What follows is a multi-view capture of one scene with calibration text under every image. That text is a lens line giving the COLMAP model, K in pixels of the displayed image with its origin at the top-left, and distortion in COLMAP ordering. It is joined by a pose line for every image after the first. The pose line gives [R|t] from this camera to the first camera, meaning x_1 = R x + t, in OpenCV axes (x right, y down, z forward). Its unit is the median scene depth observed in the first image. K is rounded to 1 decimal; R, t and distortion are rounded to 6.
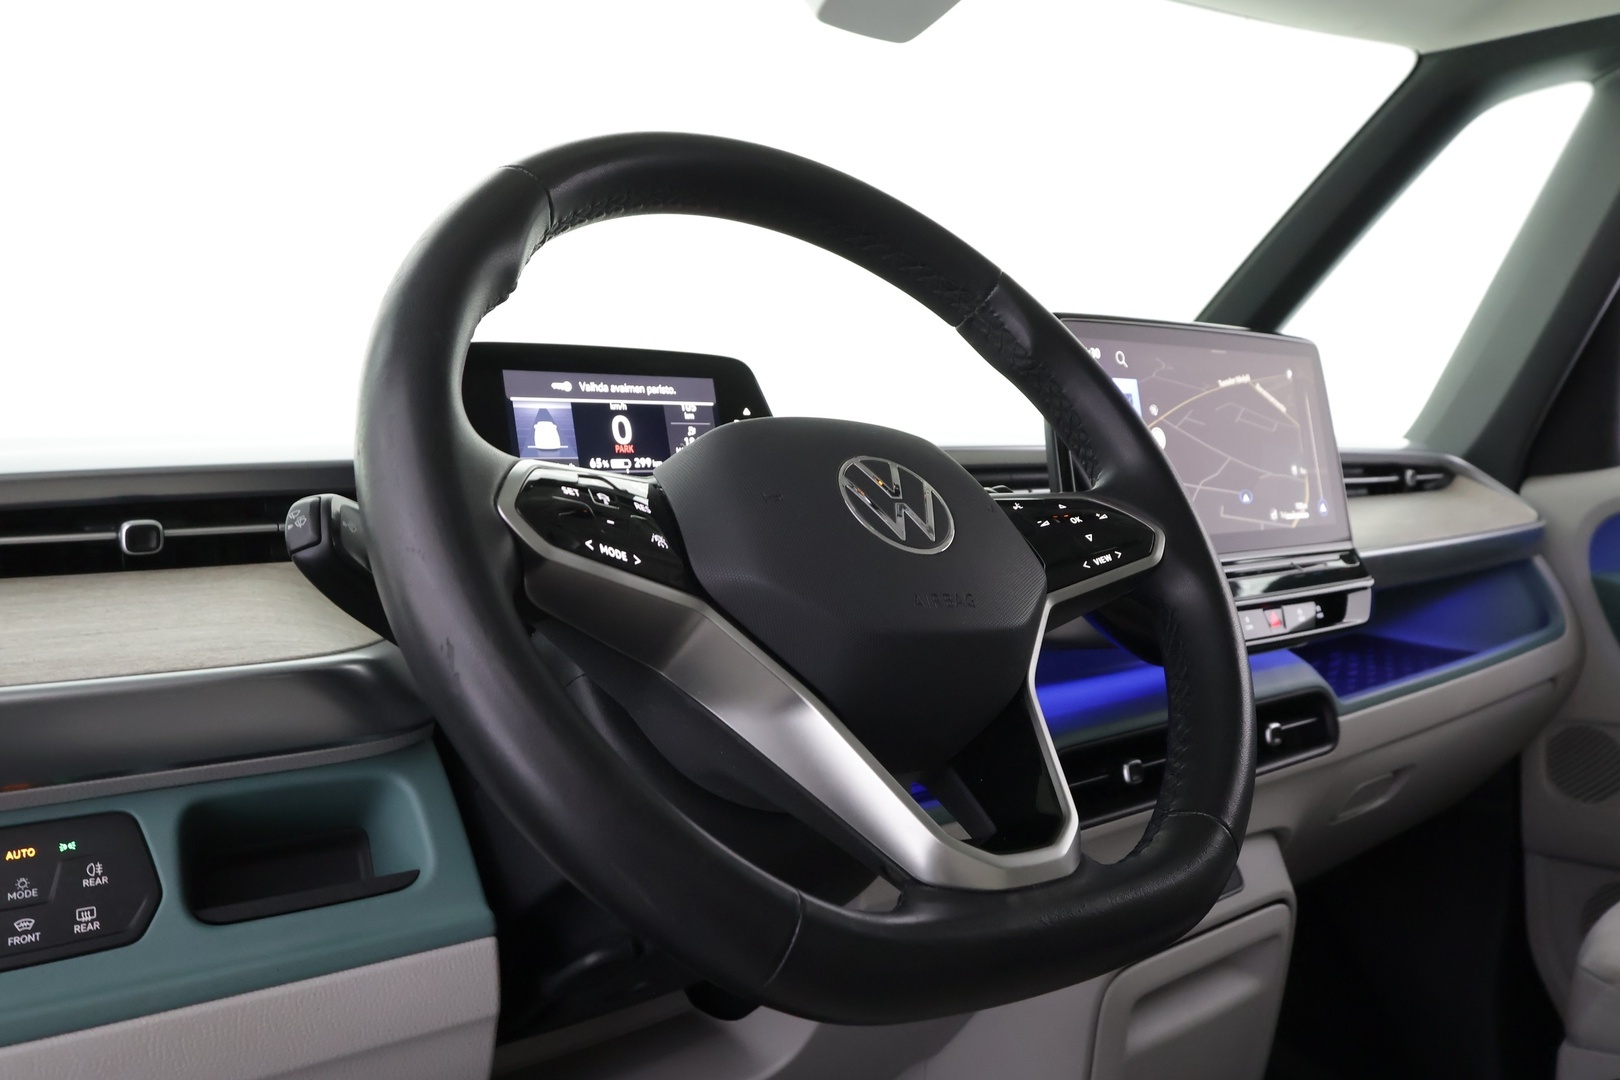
lens RADIAL K [[1243.4, 0, 807.2], [0, 1243.4, 533.5], [0, 0, 1]] dist [-0.010957, -0.003058]
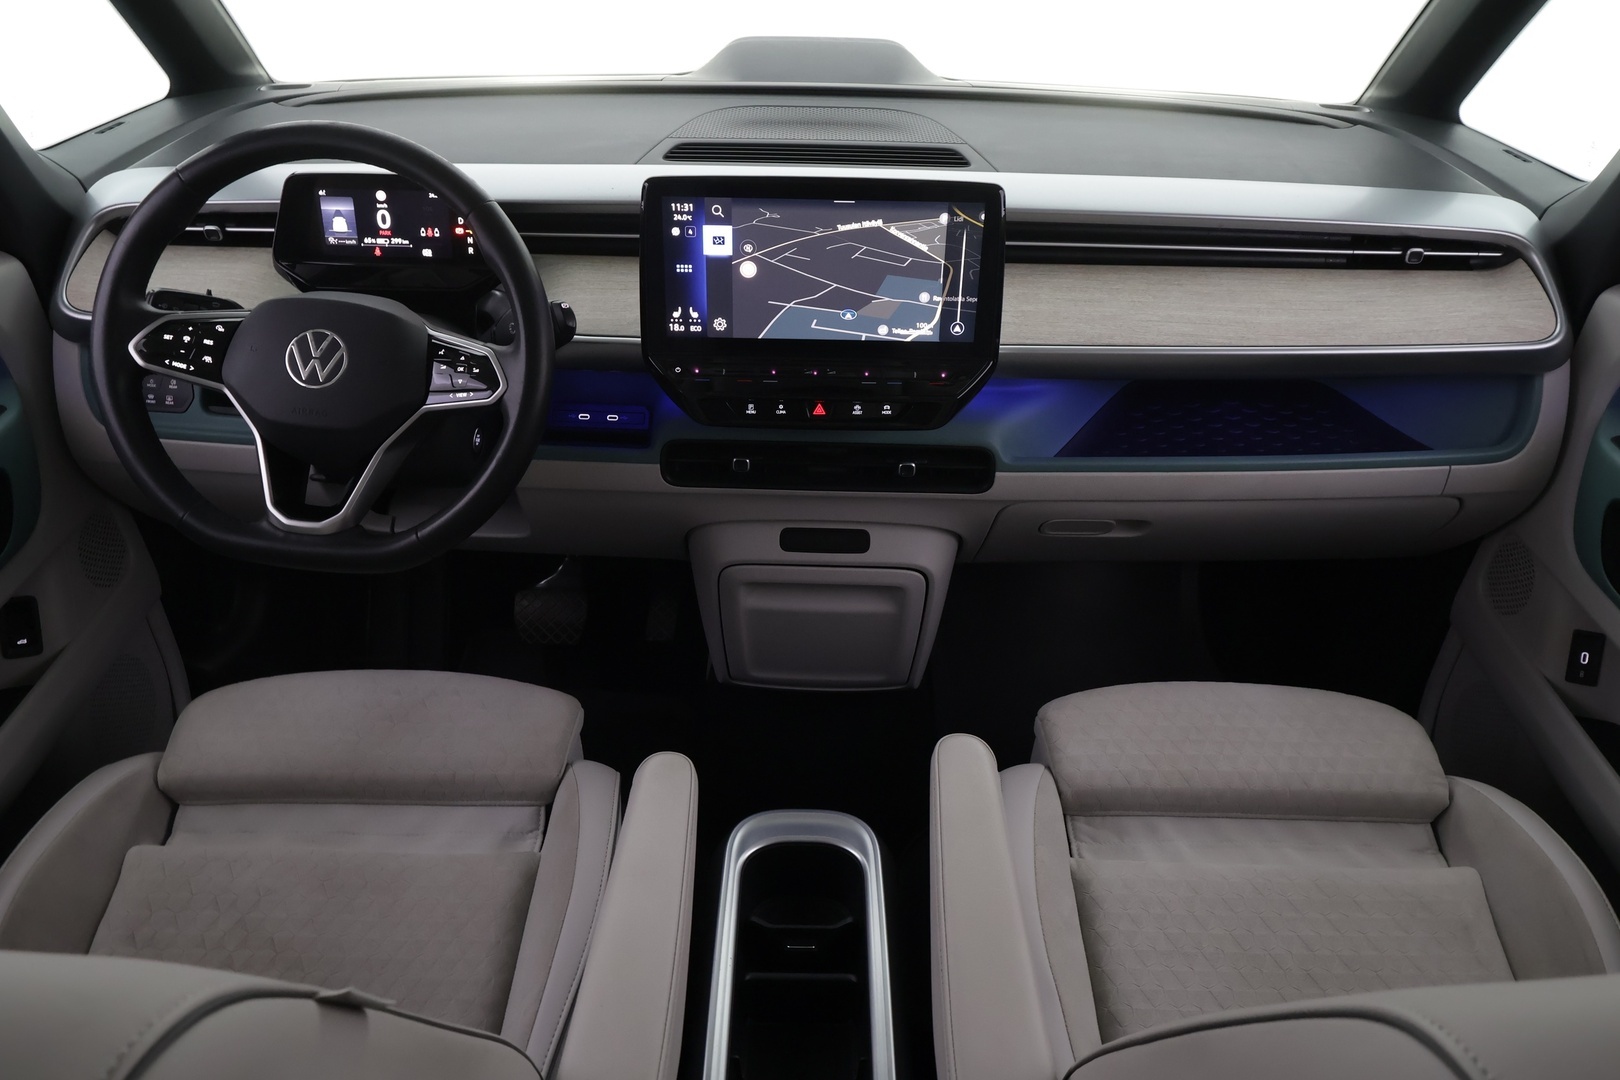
lens RADIAL K [[1243.4, 0, 813.8], [0, 1243.4, 541.5], [0, 0, 1]] dist [-0.010957, -0.003058]
pose [[0.766242, 0.403550, -0.500021, 1.115209], [-0.061986, 0.820974, 0.567591, -0.597910], [0.639555, -0.403918, 0.654079, 0.007890]]
